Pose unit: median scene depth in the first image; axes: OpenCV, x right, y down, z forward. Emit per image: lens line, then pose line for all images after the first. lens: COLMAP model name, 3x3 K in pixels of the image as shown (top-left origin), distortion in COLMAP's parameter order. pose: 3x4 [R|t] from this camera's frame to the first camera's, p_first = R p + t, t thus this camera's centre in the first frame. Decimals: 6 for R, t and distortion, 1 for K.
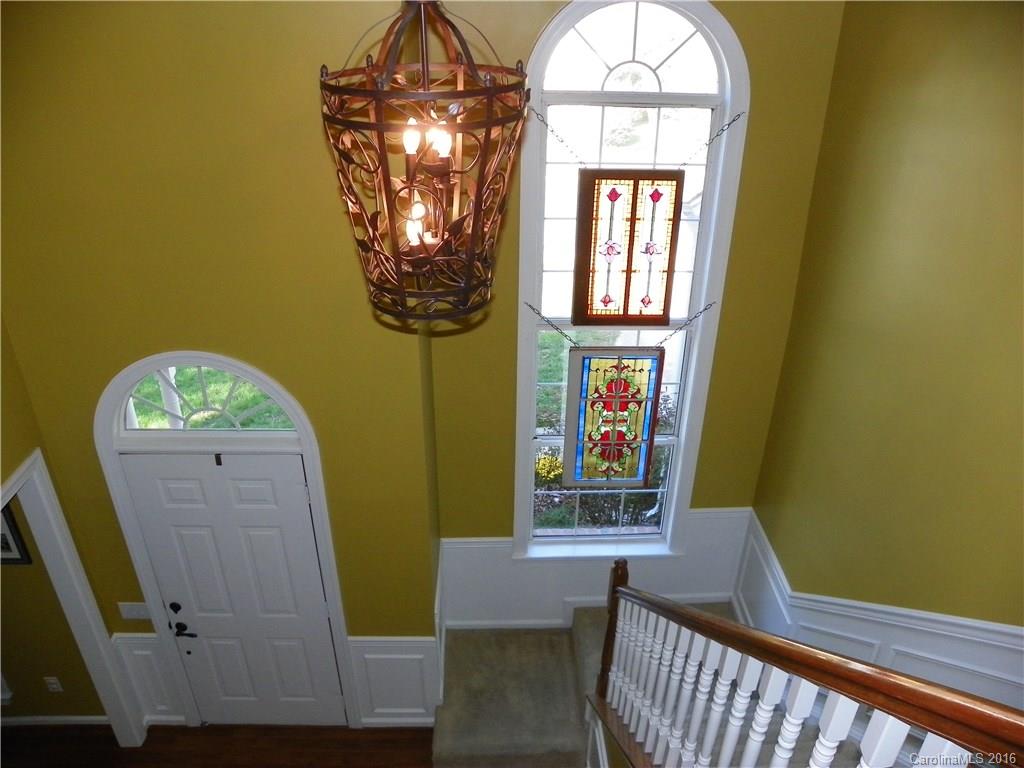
lens RADIAL K [[770.1, 0, 511.0], [0, 770.1, 379.5], [0, 0, 1]] dist [-0.142501, 0.080155]
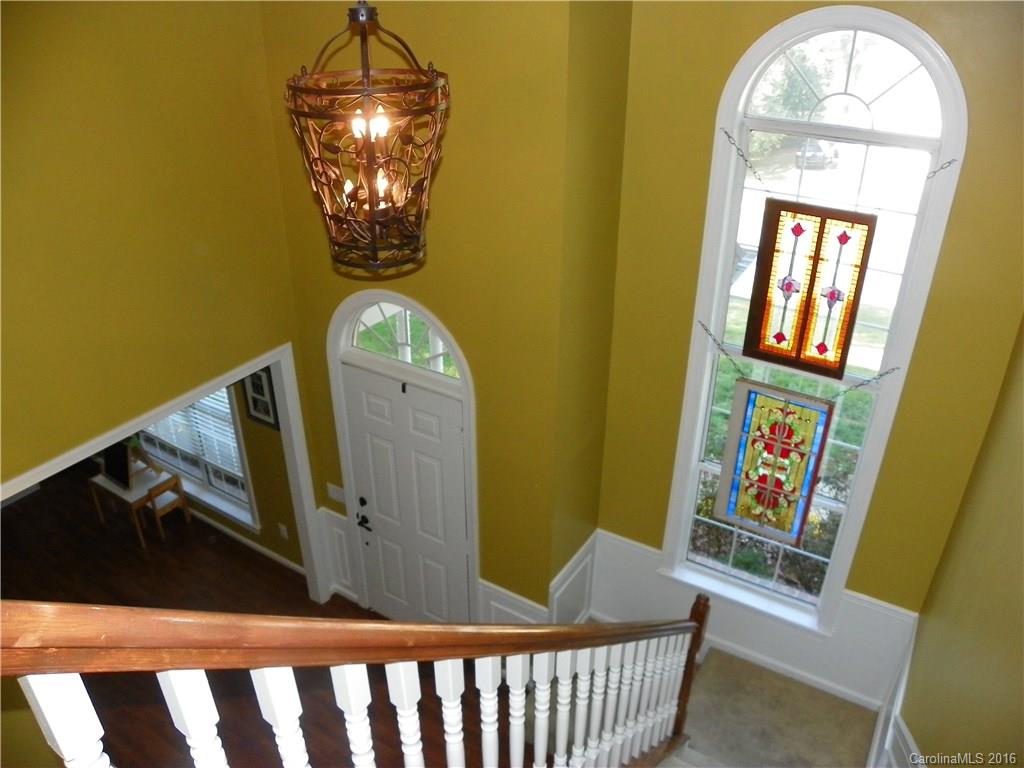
lens RADIAL K [[770.1, 0, 503.4], [0, 770.1, 397.3], [0, 0, 1]] dist [-0.142501, 0.080155]
pose [[0.832652, 0.261054, -0.488407, 0.306857], [-0.263907, 0.962390, 0.064481, -0.000374], [0.486871, 0.075203, 0.870230, 0.005823]]
